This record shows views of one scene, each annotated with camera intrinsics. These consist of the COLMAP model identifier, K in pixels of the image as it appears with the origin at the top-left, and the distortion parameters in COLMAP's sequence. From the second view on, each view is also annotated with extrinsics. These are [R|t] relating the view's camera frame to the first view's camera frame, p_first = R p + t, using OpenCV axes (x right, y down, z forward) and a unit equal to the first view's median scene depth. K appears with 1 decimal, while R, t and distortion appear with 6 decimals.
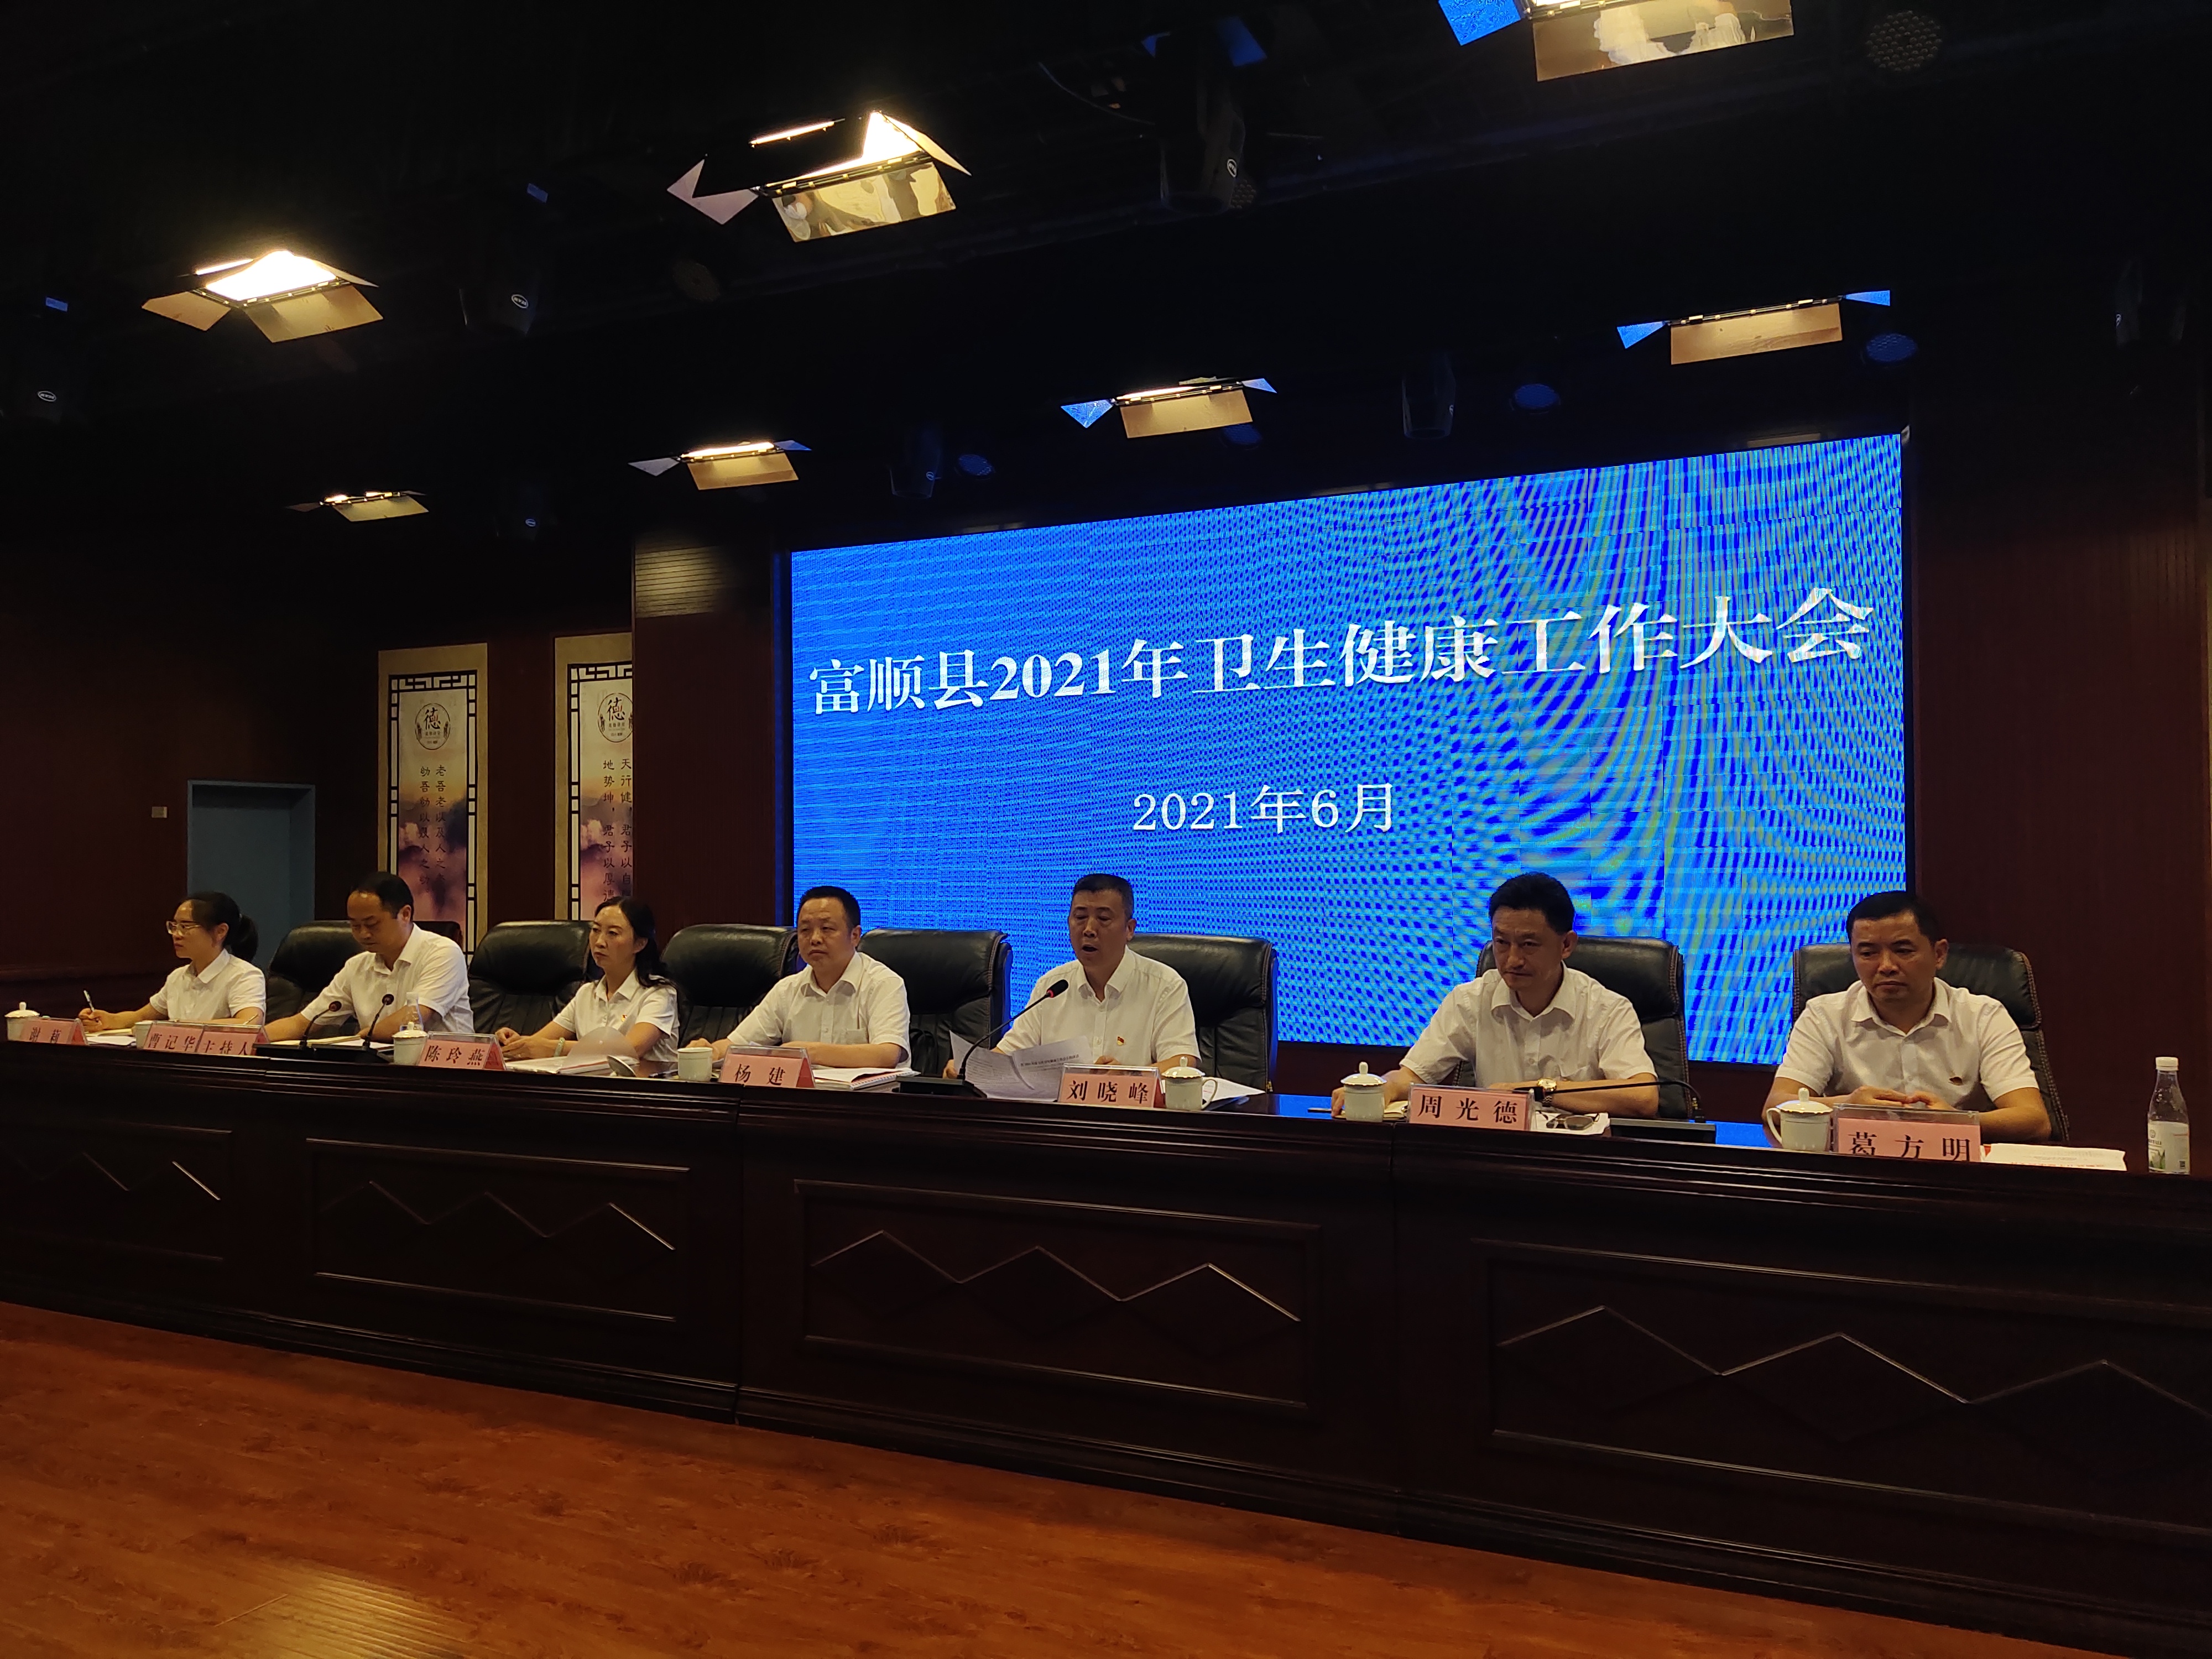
lens RADIAL K [[1618.7, 0, 1106.0], [0, 1618.7, 829.5], [0, 0, 1]] dist [0.097986, -0.121094]
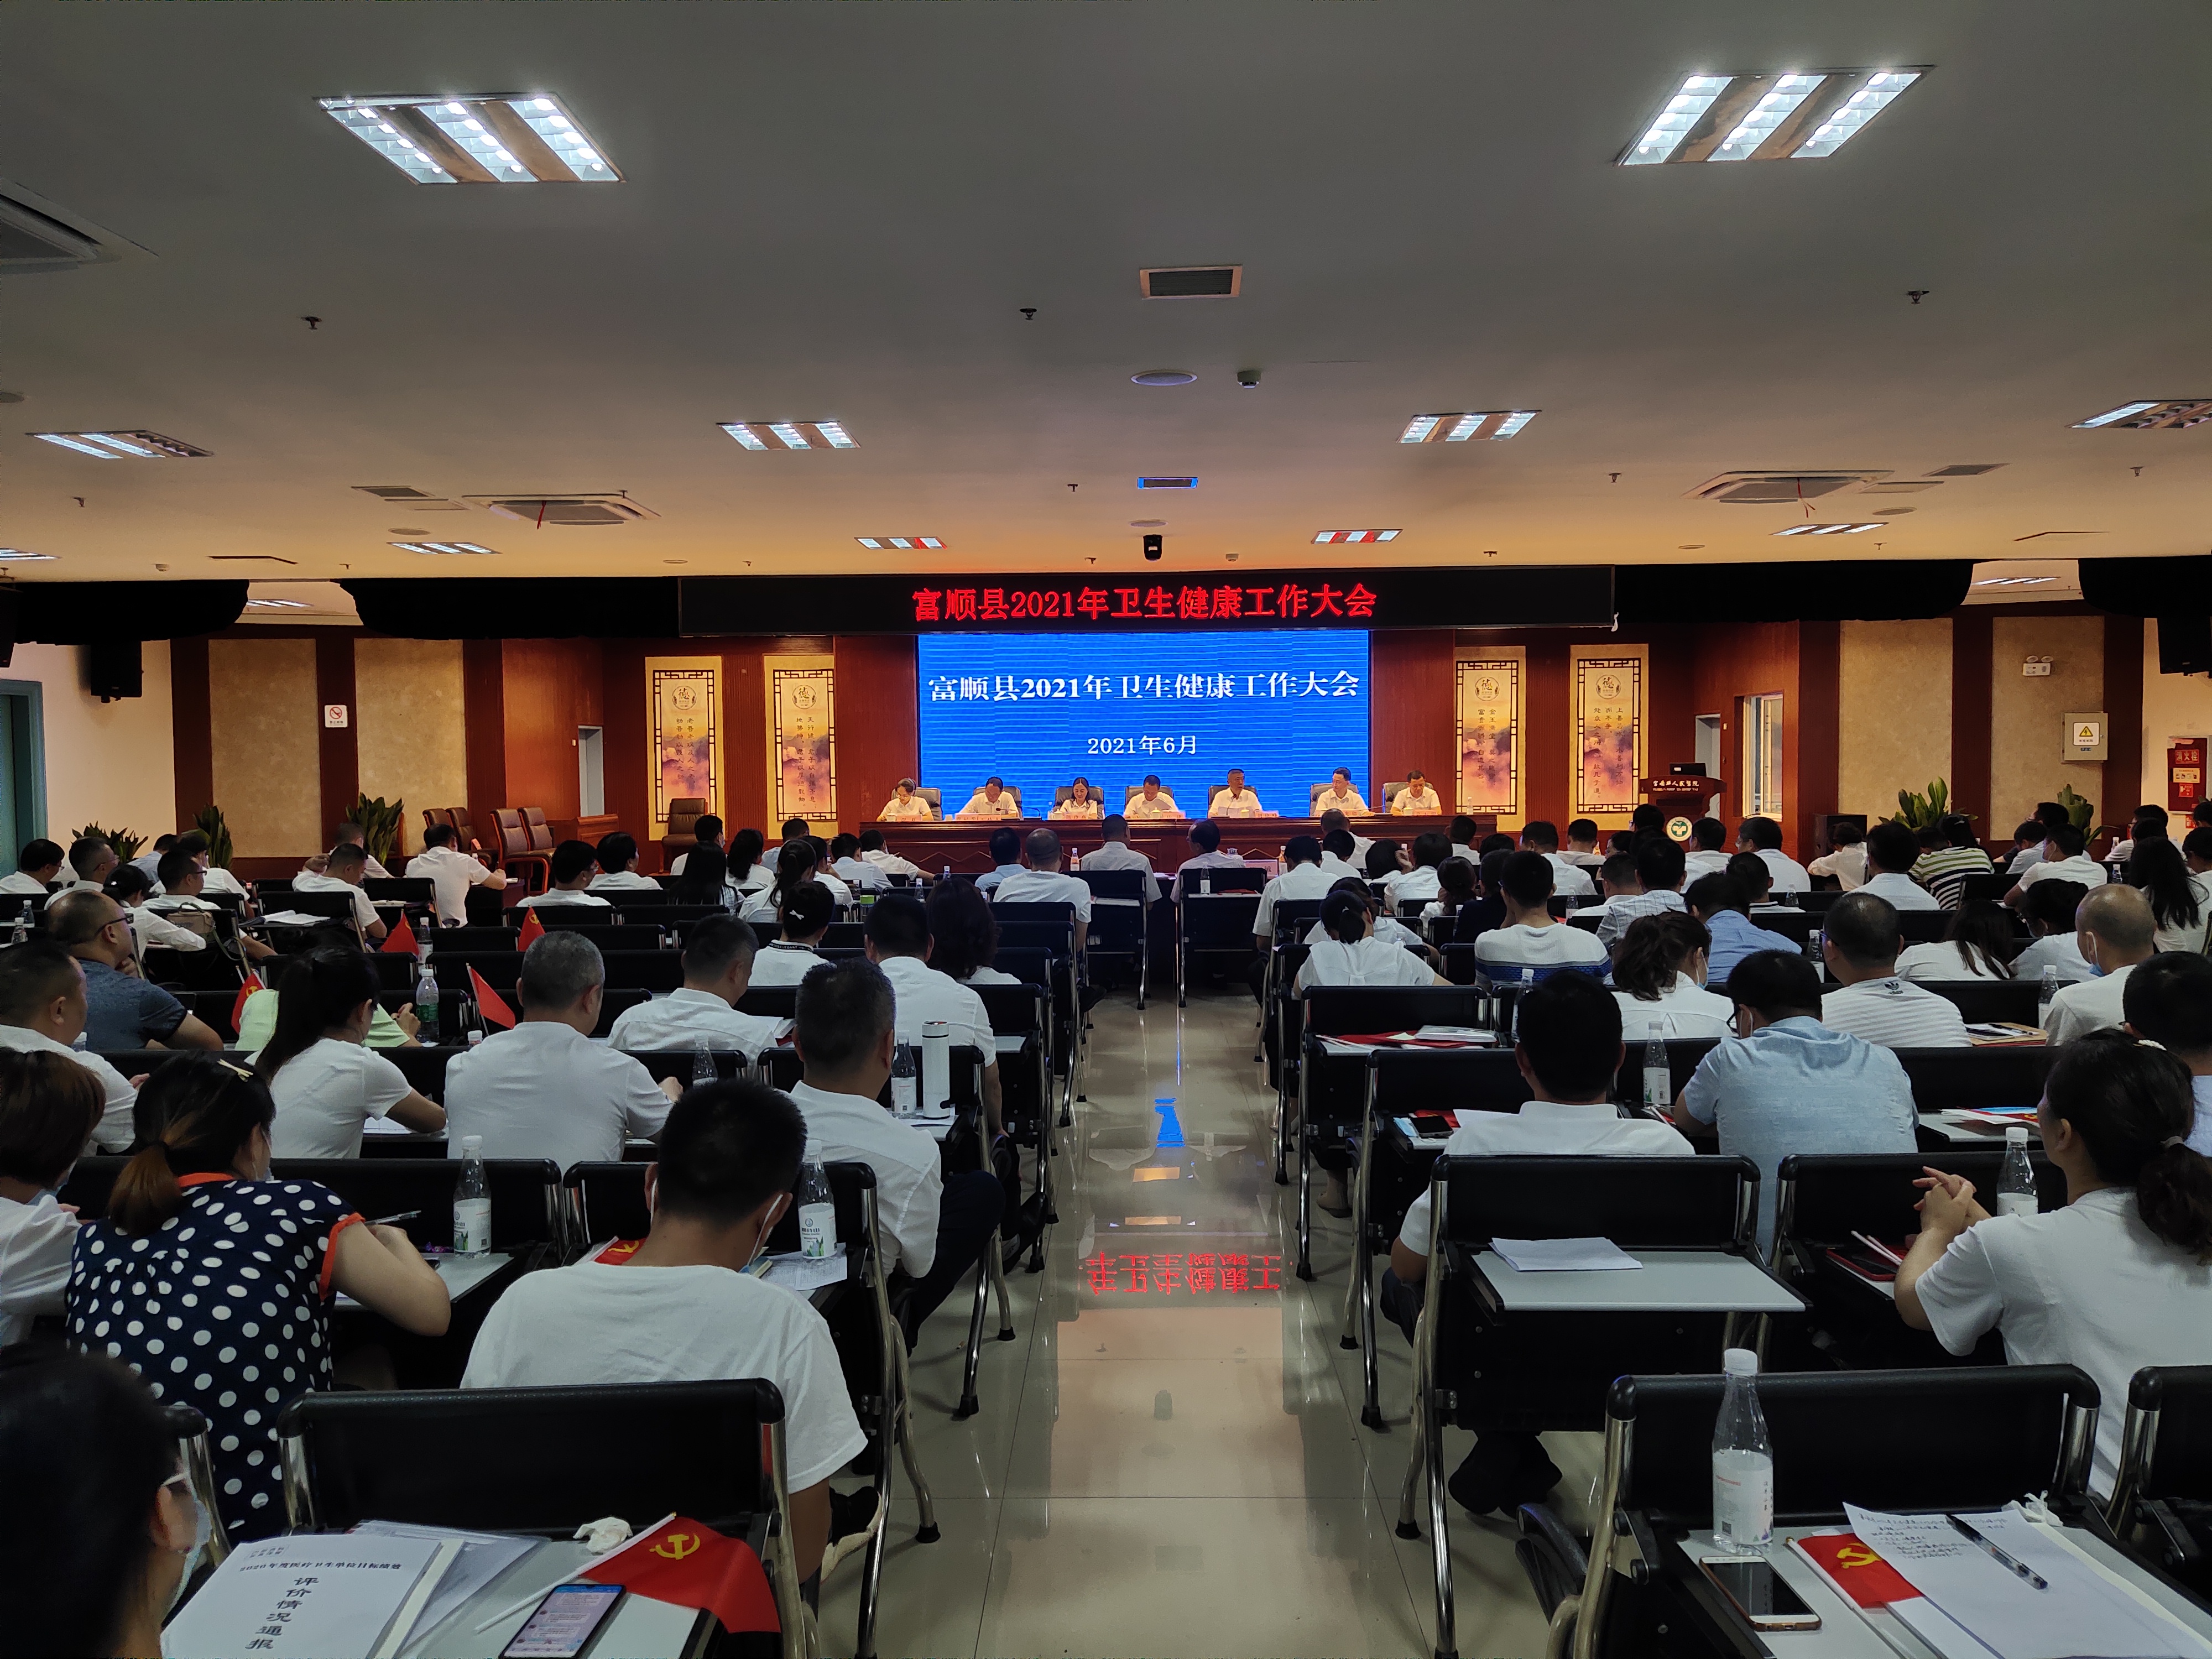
lens RADIAL K [[1618.7, 0, 1106.0], [0, 1618.7, 829.5], [0, 0, 1]] dist [0.097986, -0.121094]
pose [[0.914385, -0.019301, 0.404386, -0.963491], [-0.002251, 0.998605, 0.052751, -0.013413], [-0.404841, -0.049145, 0.913066, -1.273431]]
